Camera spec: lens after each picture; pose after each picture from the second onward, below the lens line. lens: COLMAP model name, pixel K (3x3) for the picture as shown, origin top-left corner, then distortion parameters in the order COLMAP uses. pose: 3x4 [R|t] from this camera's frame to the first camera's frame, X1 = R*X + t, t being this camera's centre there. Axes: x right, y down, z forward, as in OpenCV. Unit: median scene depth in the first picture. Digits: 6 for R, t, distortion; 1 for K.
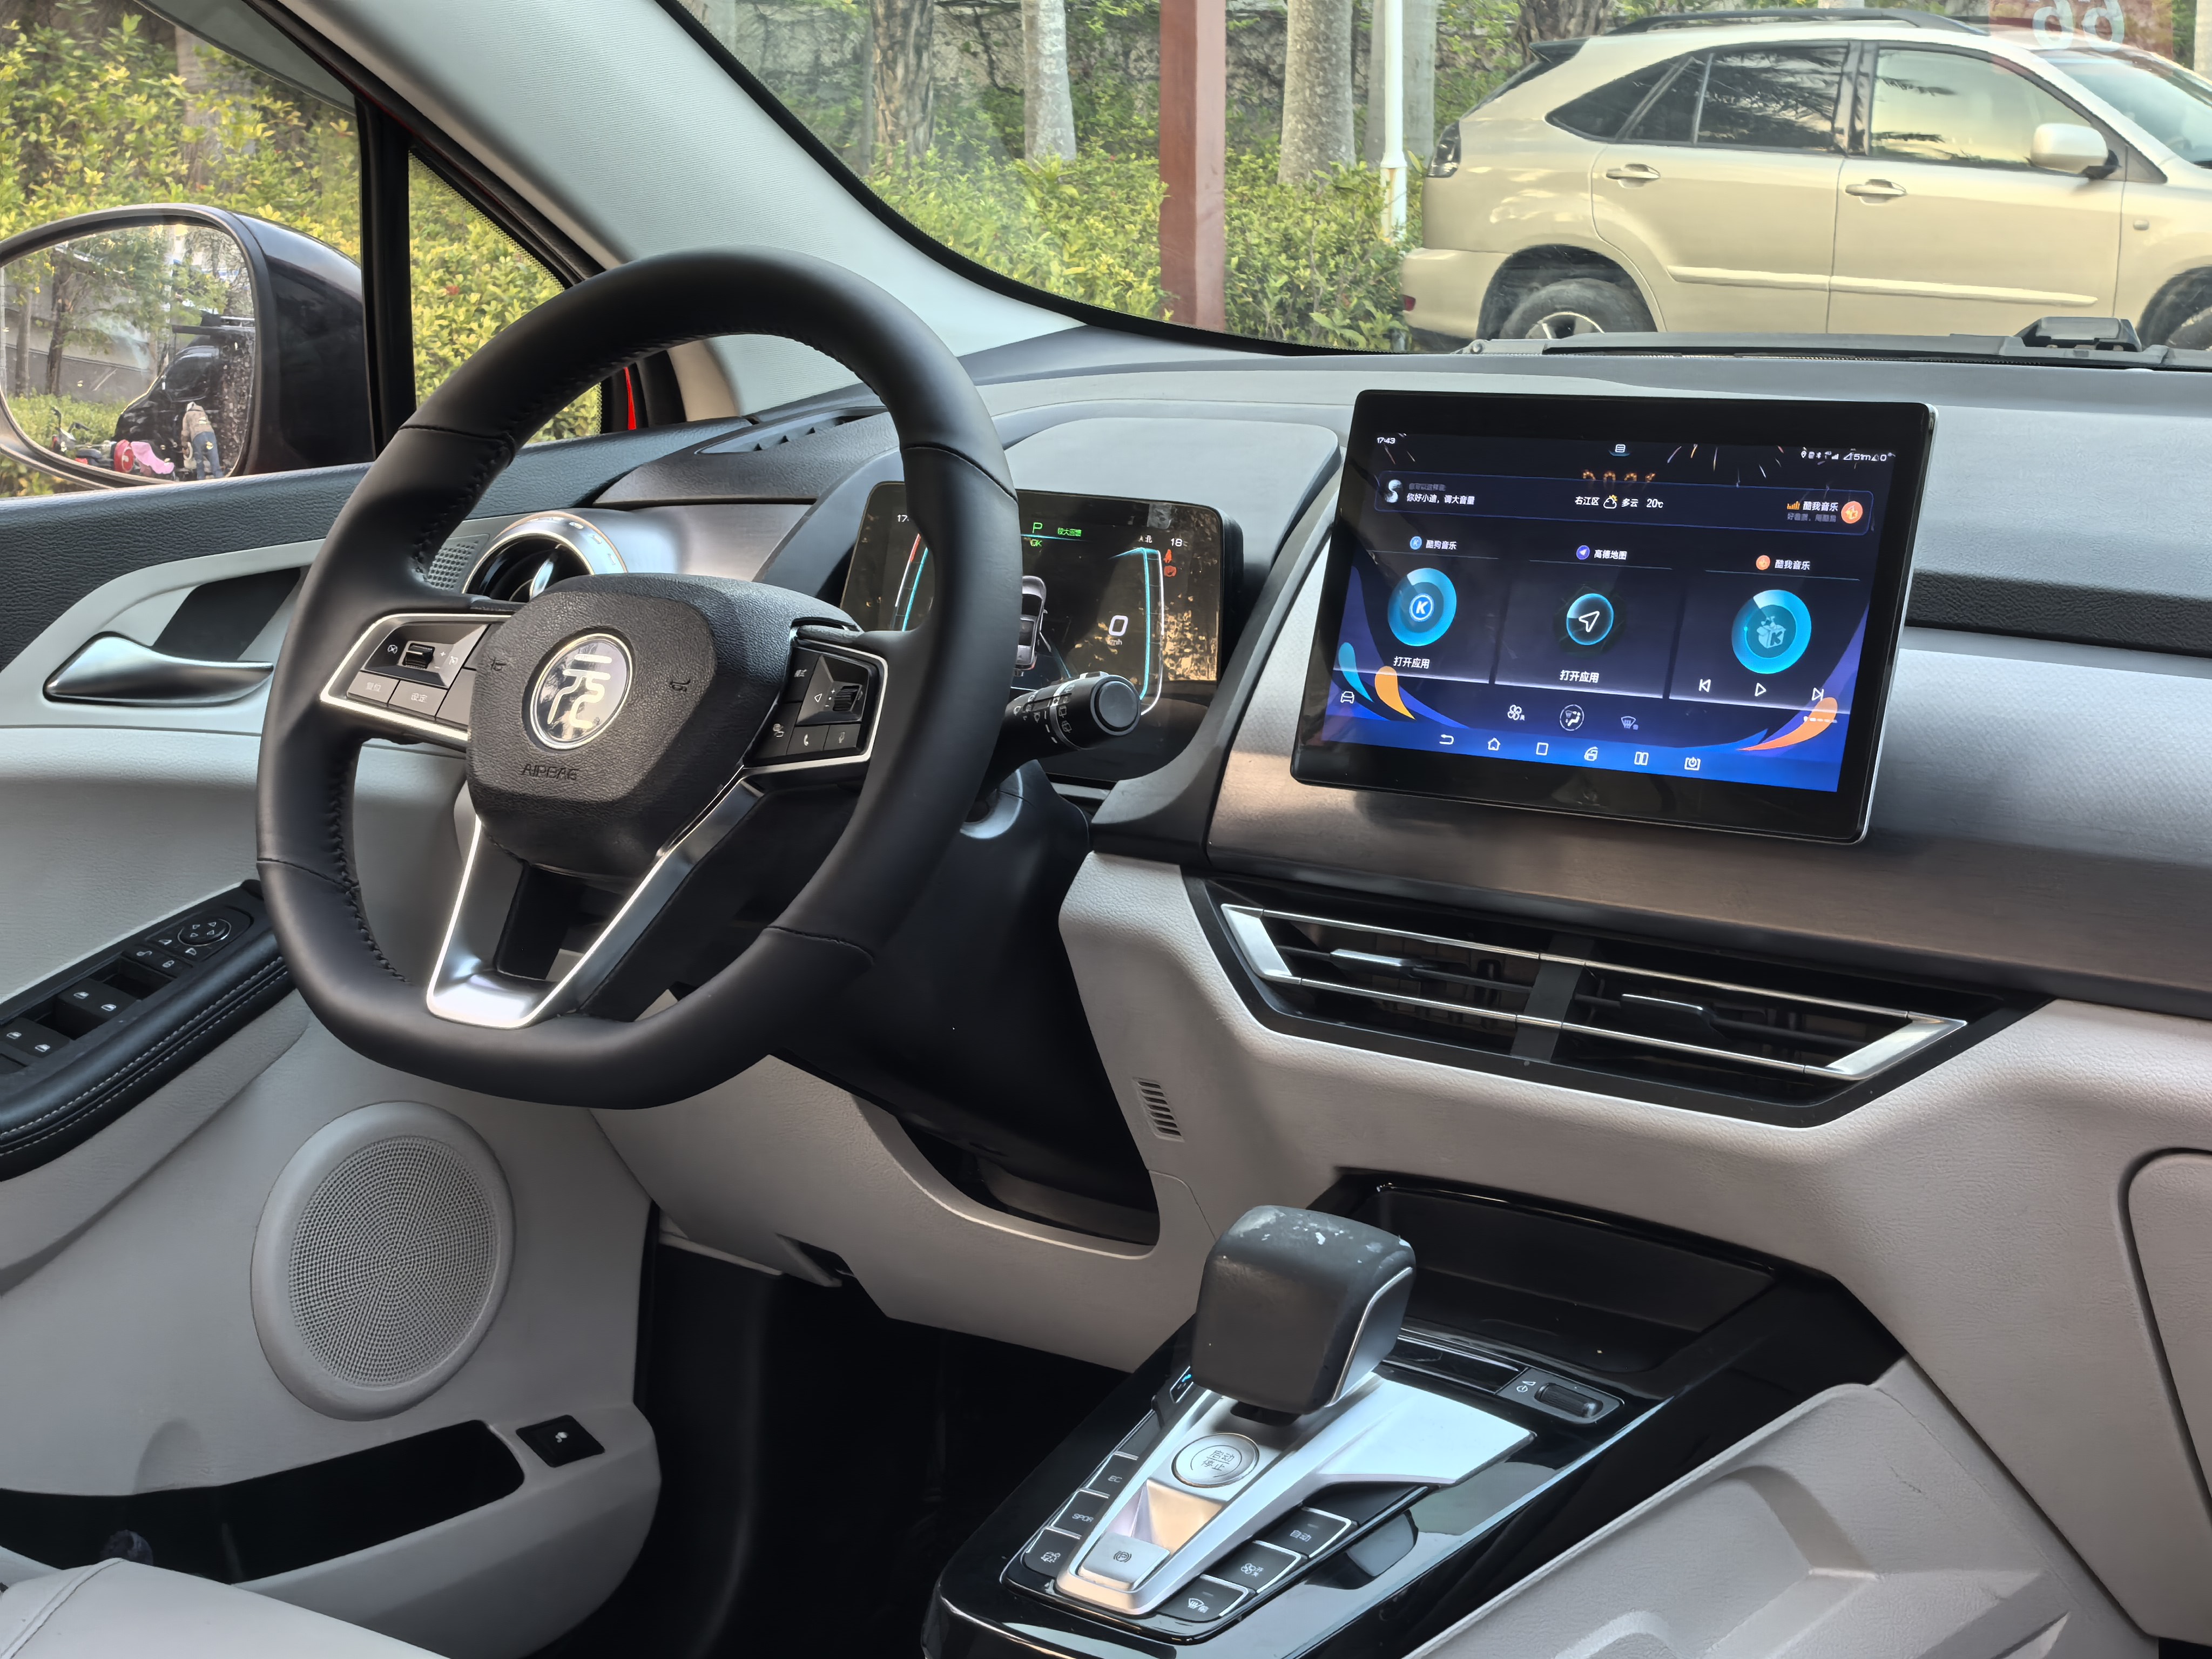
lens RADIAL K [[3528.2, 0, 1076.0], [0, 3528.2, 842.4], [0, 0, 1]] dist [0.322612, -1.457416]
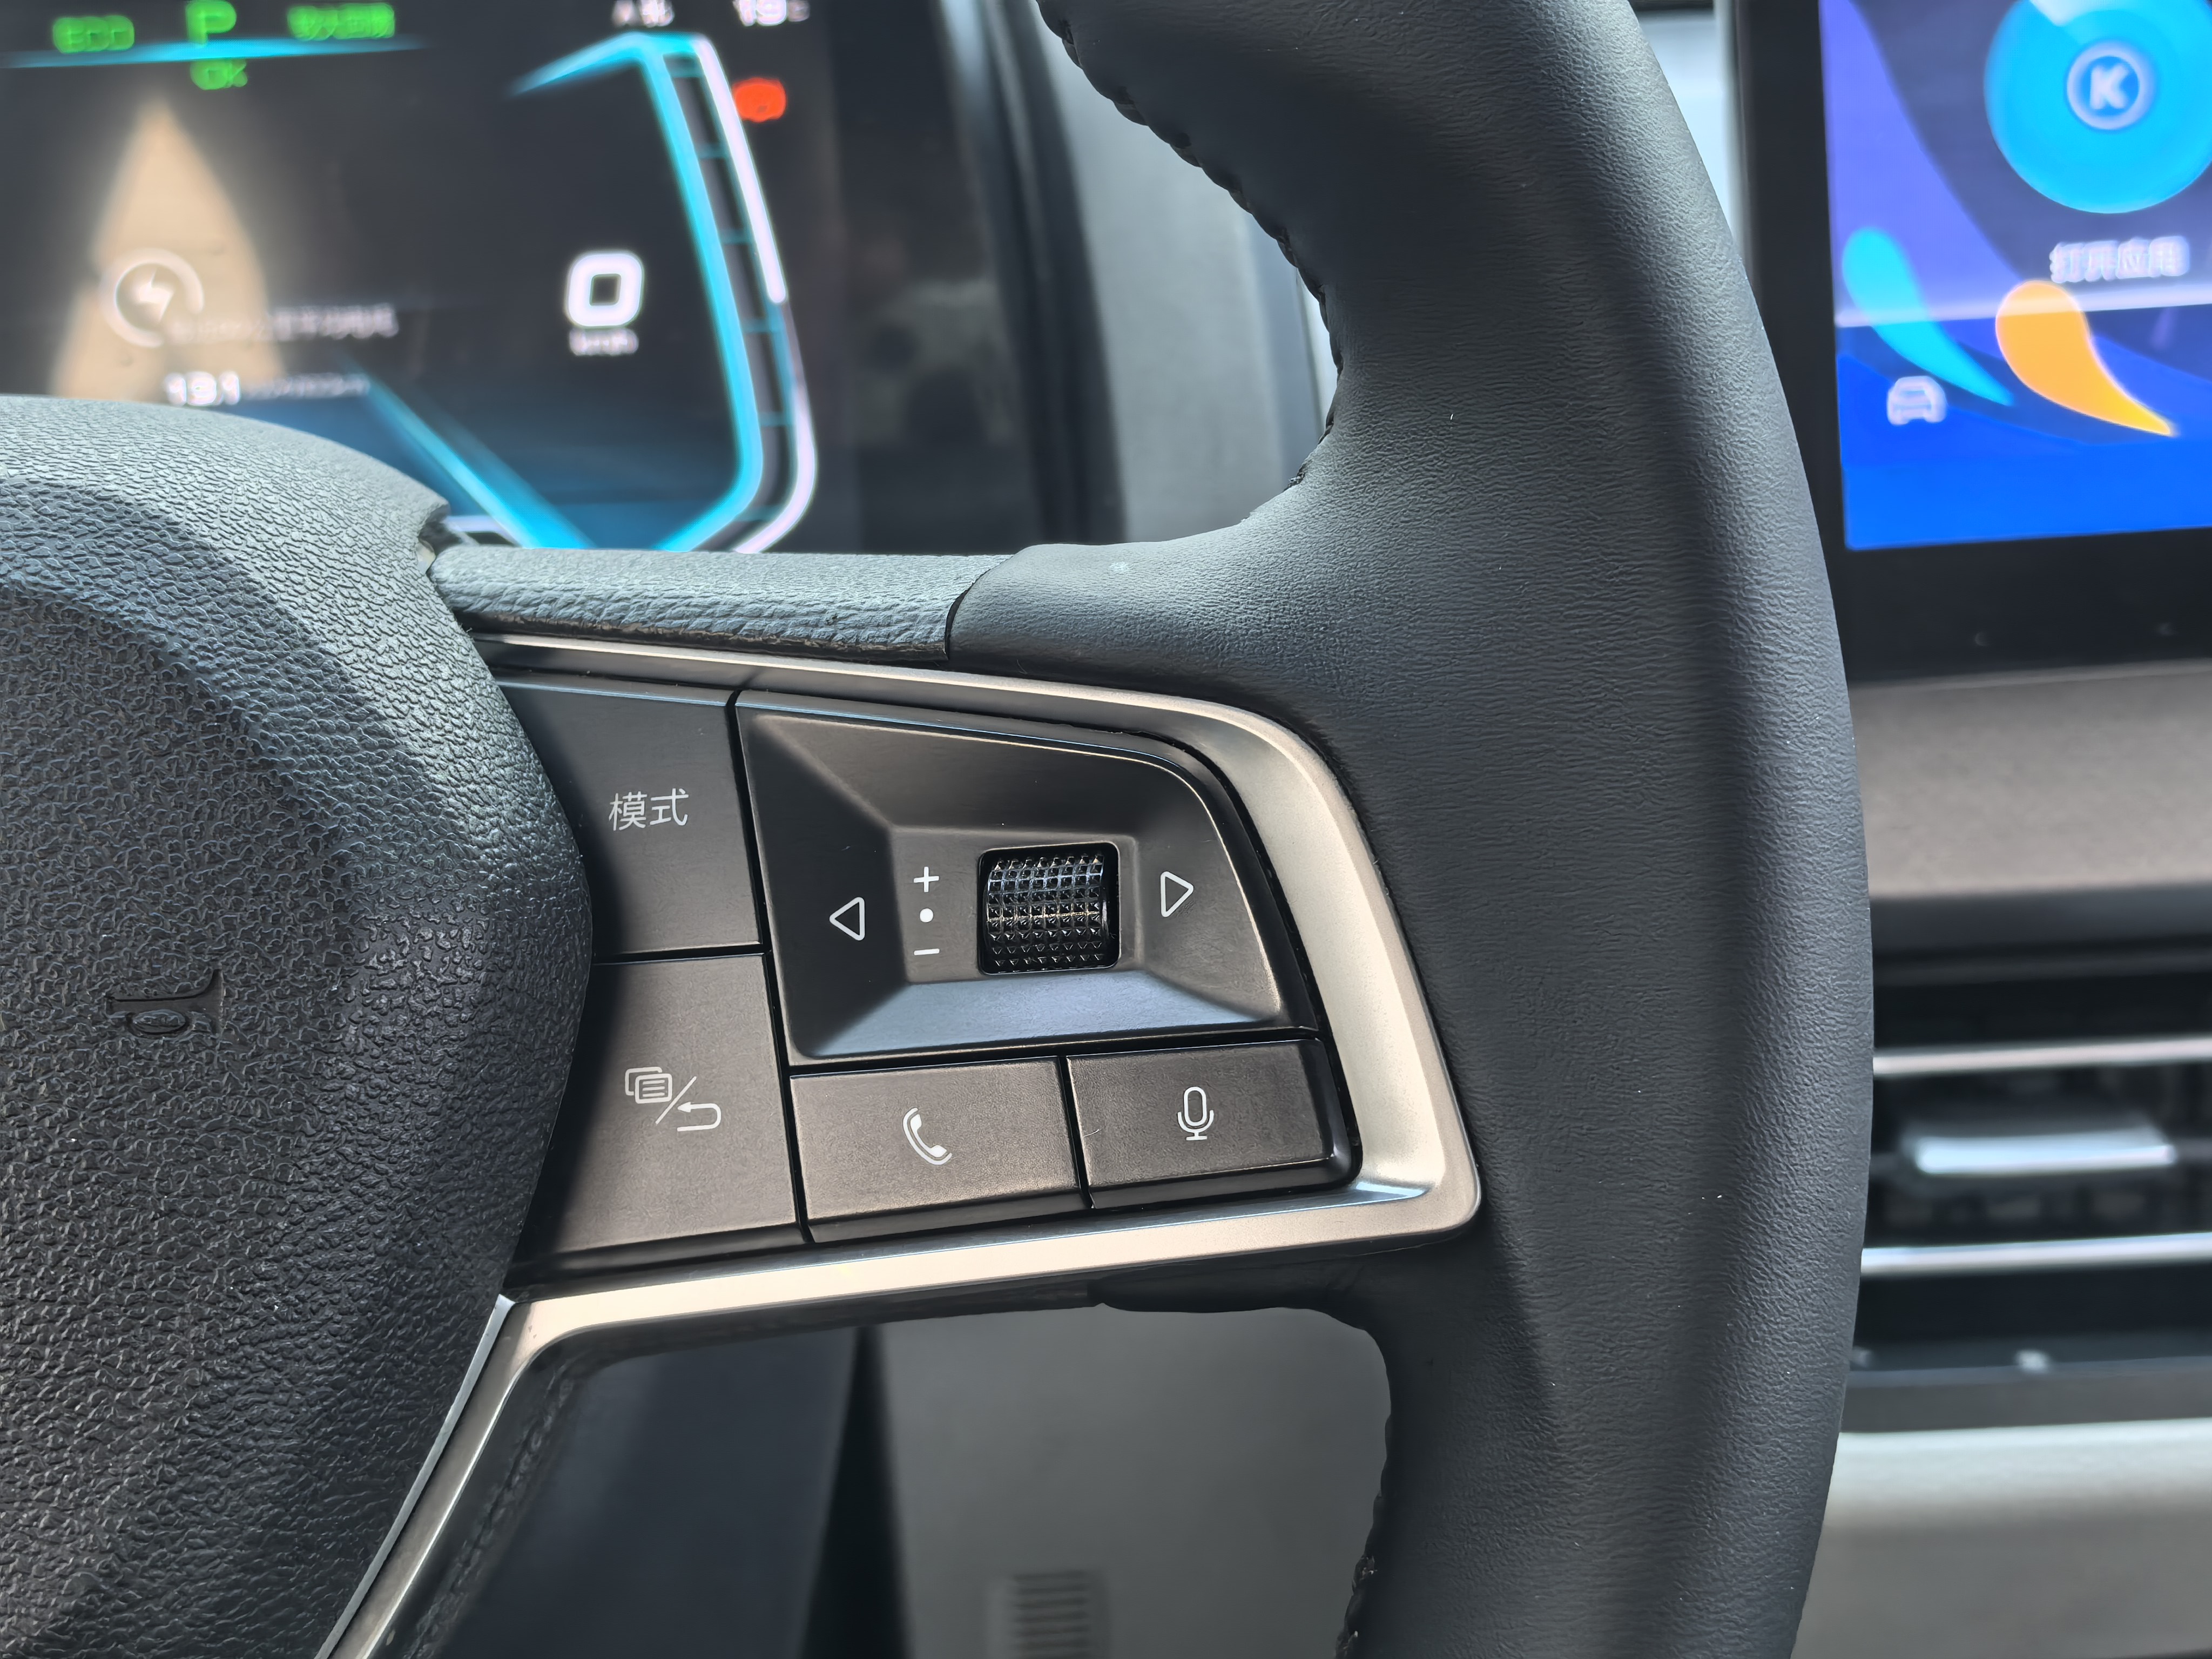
lens RADIAL K [[3524.1, 0, 1106.0], [0, 3524.1, 829.5], [0, 0, 1]] dist [0.333200, -1.561452]
pose [[0.747950, -0.298877, 0.592658, -0.181309], [0.179399, 0.950682, 0.253022, -0.098853], [-0.639052, -0.082926, 0.764681, 0.784948]]
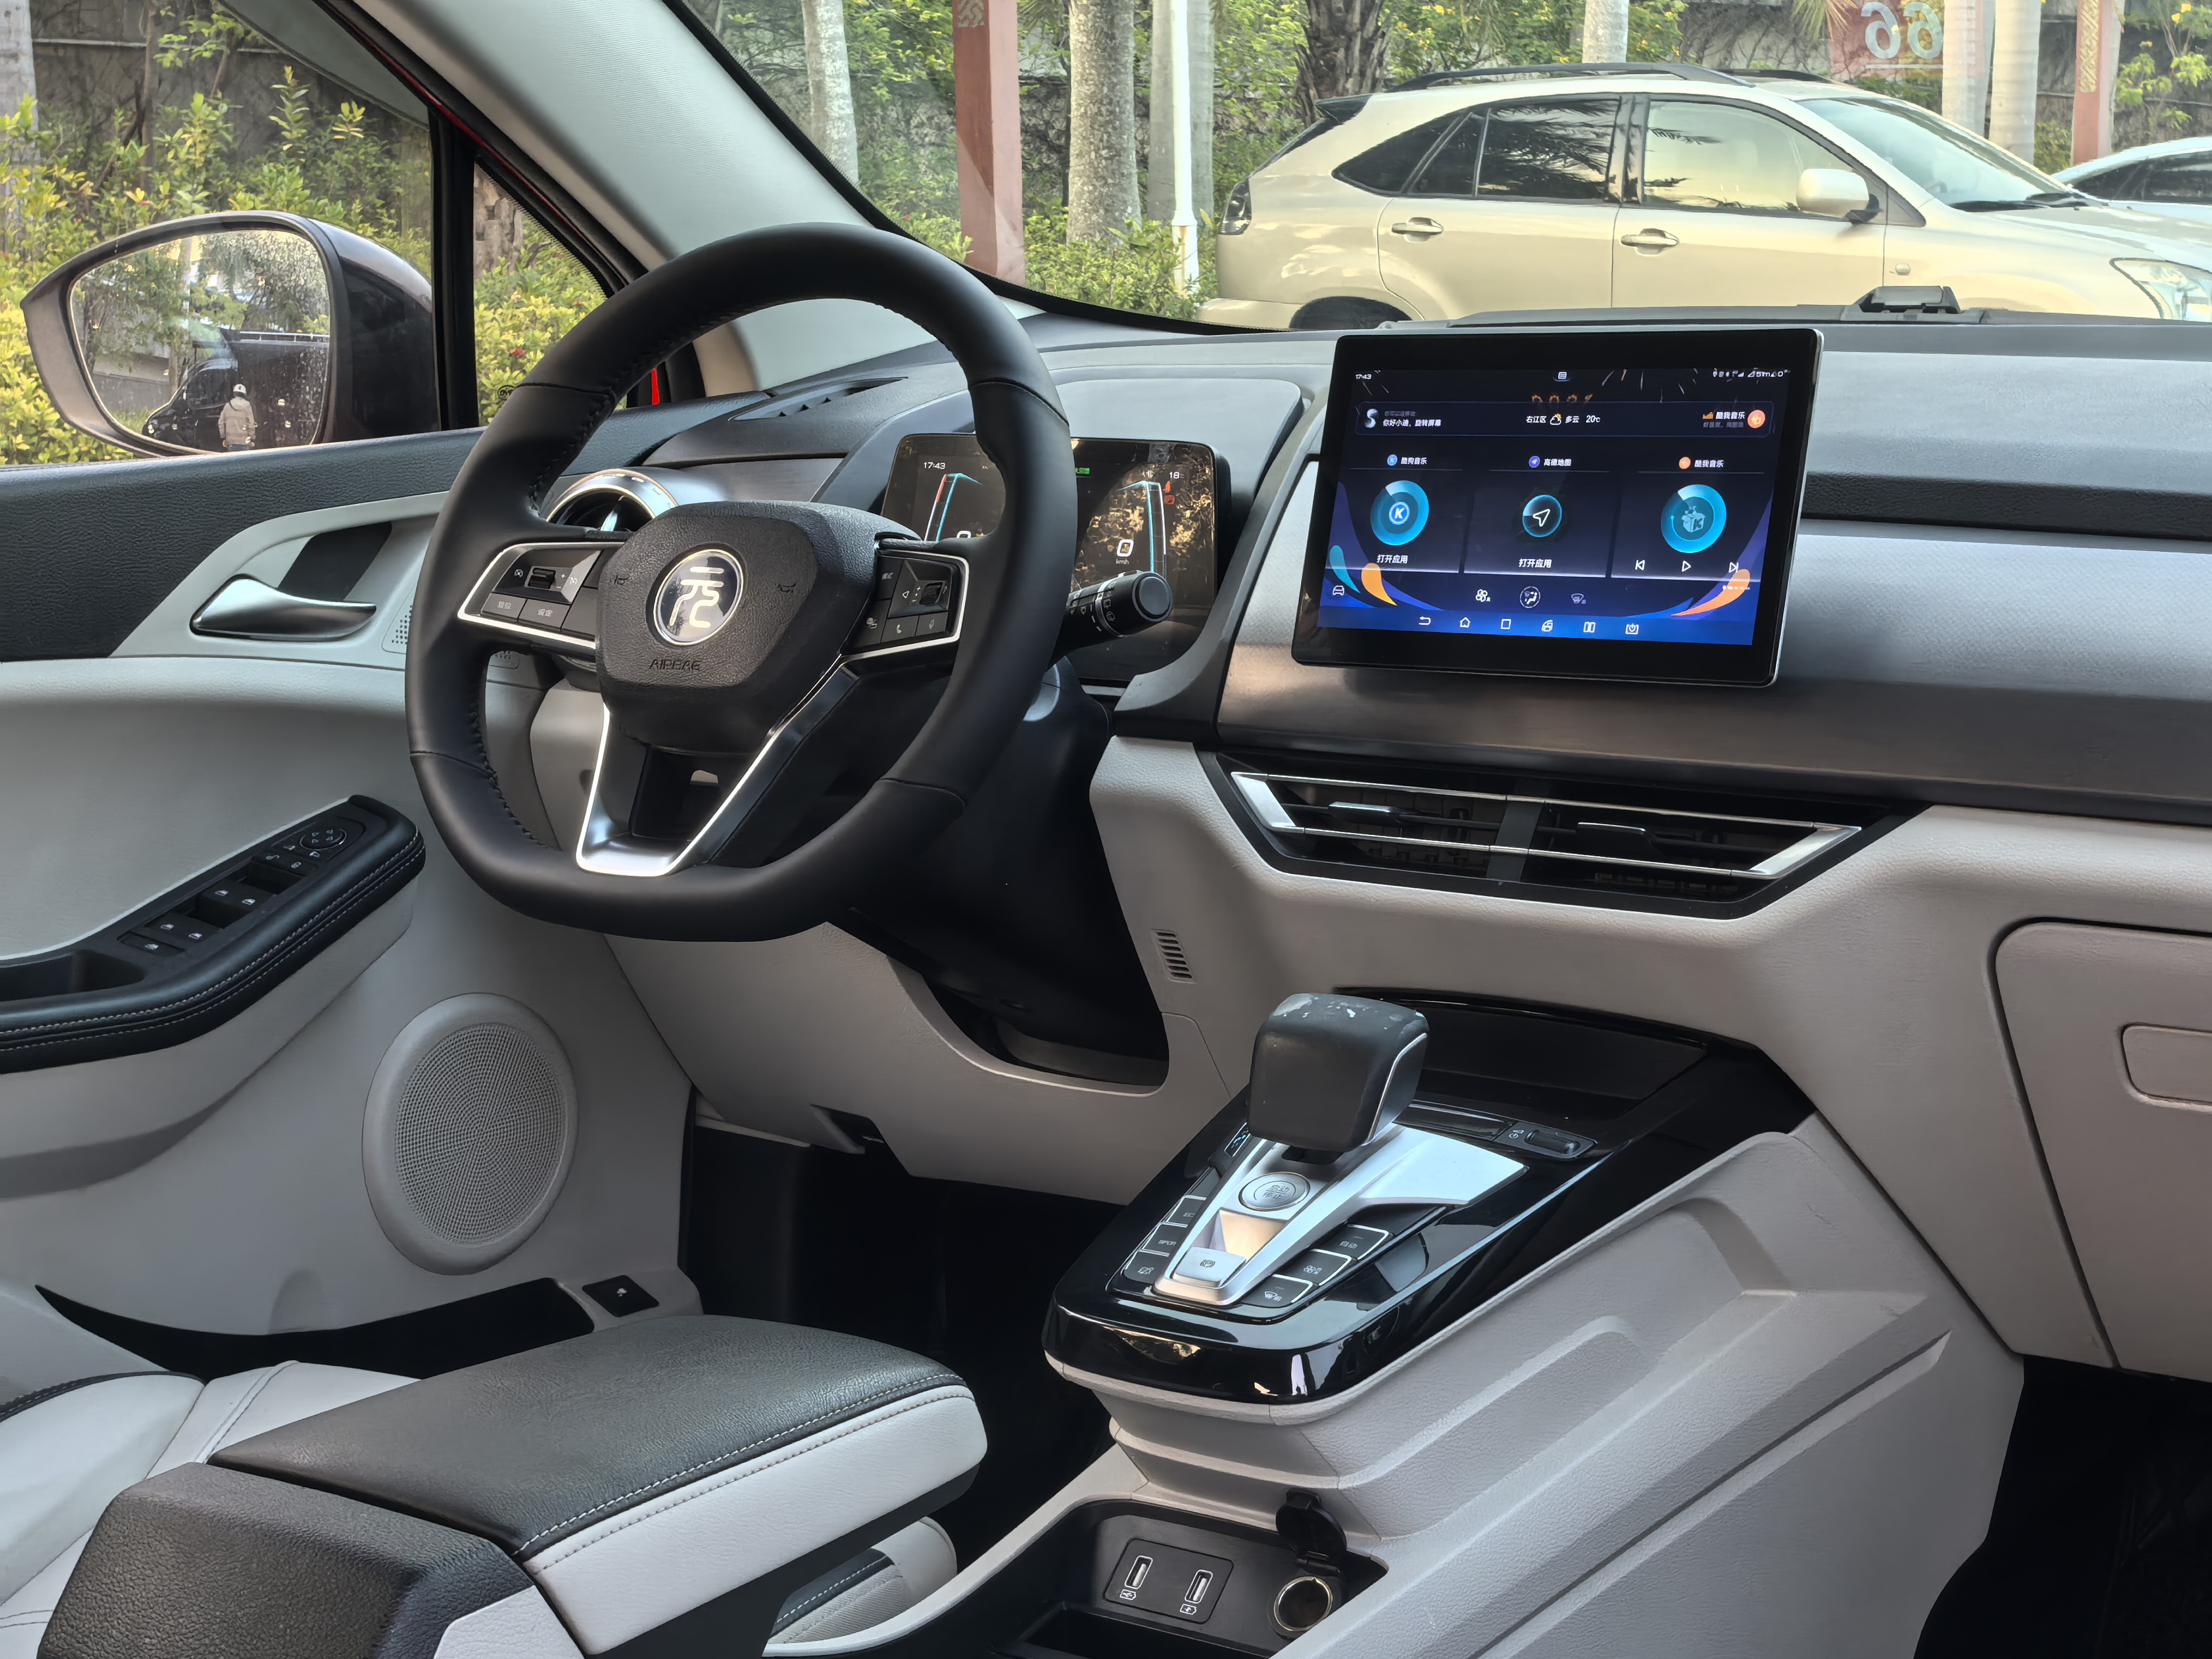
lens RADIAL K [[3524.1, 0, 1106.0], [0, 3524.1, 829.5], [0, 0, 1]] dist [0.333200, -1.561452]
pose [[0.997384, -0.024815, 0.067893, -0.084168], [0.026242, 0.999451, -0.020209, 0.061351], [-0.067355, 0.021937, 0.997488, -0.185786]]
